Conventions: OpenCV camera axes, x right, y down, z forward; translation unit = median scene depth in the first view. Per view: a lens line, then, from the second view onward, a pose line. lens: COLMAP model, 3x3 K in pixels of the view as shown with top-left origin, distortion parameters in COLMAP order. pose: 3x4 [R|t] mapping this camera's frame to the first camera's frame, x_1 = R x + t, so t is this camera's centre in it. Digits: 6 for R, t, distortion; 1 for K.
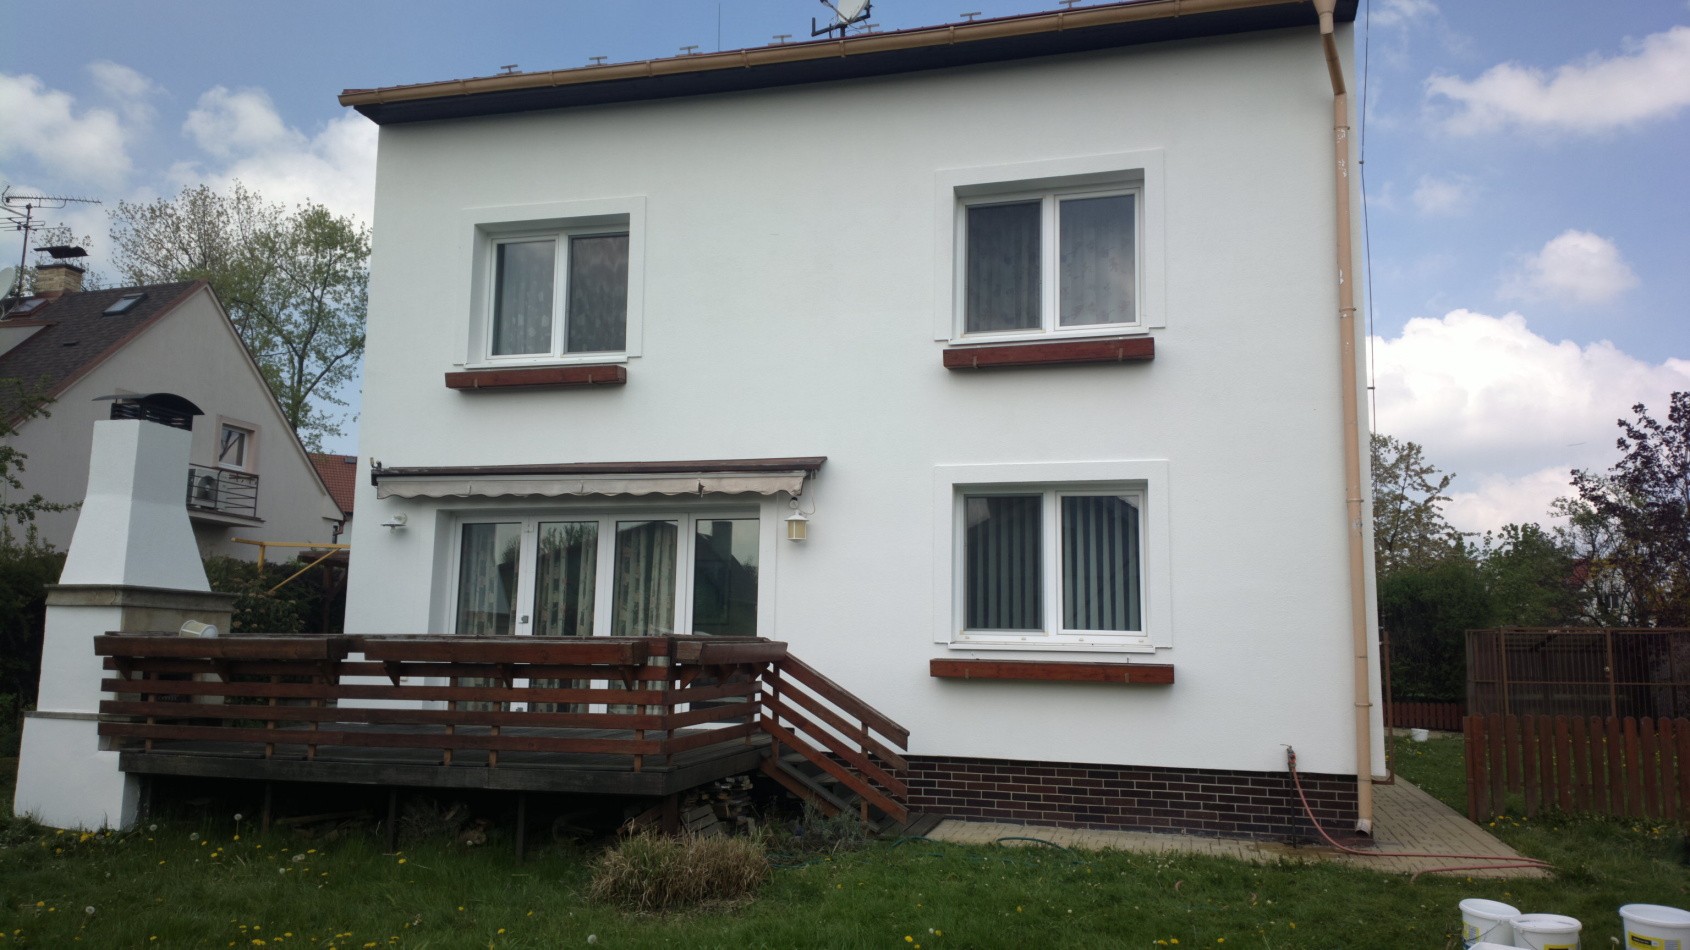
lens RADIAL K [[1292.5, 0, 829.3], [0, 1292.5, 484.3], [0, 0, 1]] dist [0.206273, -0.389576]
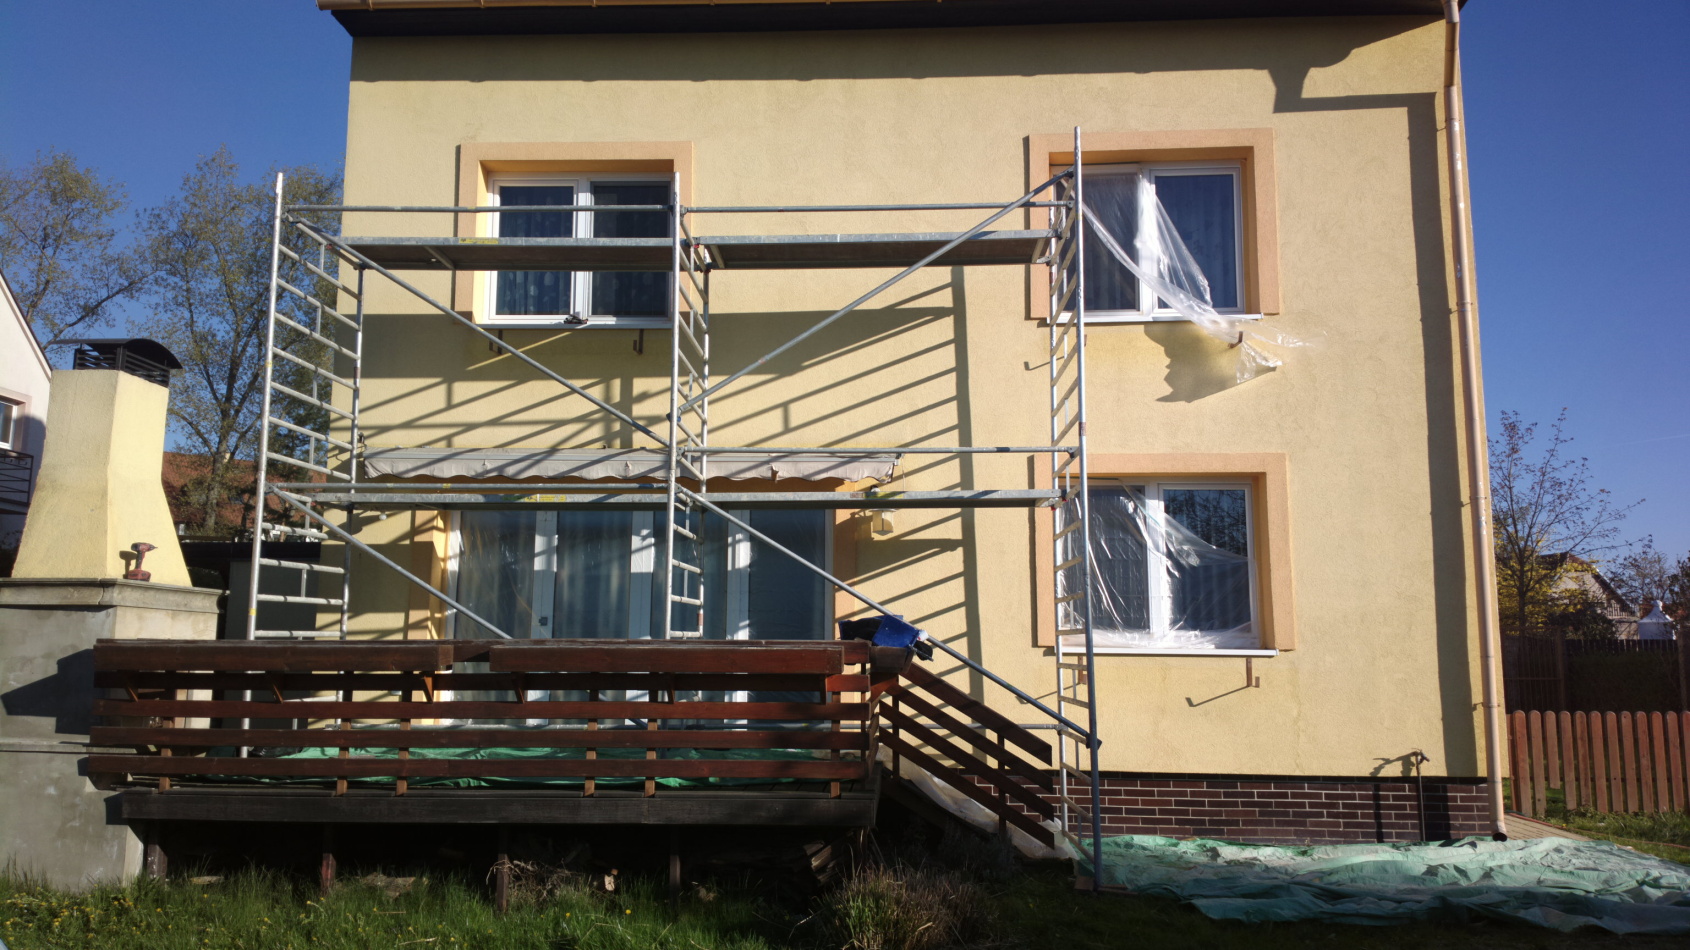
lens RADIAL K [[1292.5, 0, 829.3], [0, 1292.5, 484.3], [0, 0, 1]] dist [0.206273, -0.389576]
pose [[0.976669, 0.018193, 0.213978, -0.265209], [-0.017826, 0.999834, -0.003644, 0.014007], [-0.214008, -0.000255, 0.976832, 0.133414]]
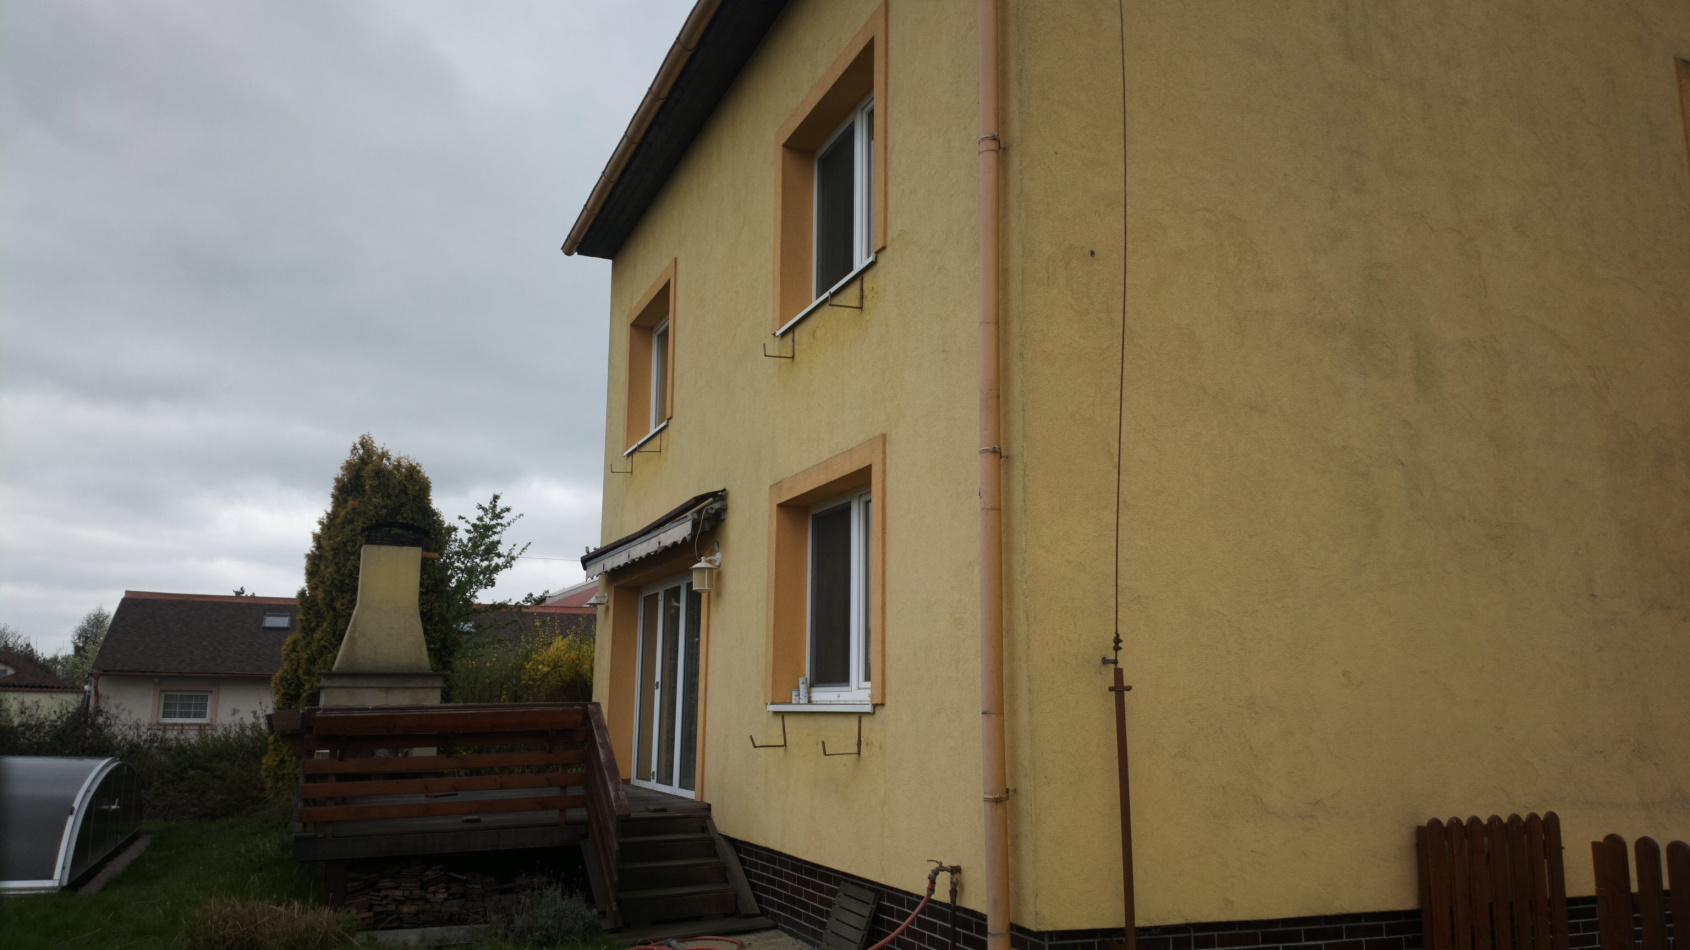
lens RADIAL K [[1292.5, 0, 829.3], [0, 1292.5, 484.3], [0, 0, 1]] dist [0.206273, -0.389576]
pose [[0.607844, -0.147693, -0.780200, 0.760003], [0.111835, 0.988679, -0.100030, 0.073391], [0.786141, -0.026451, 0.617480, 0.541025]]
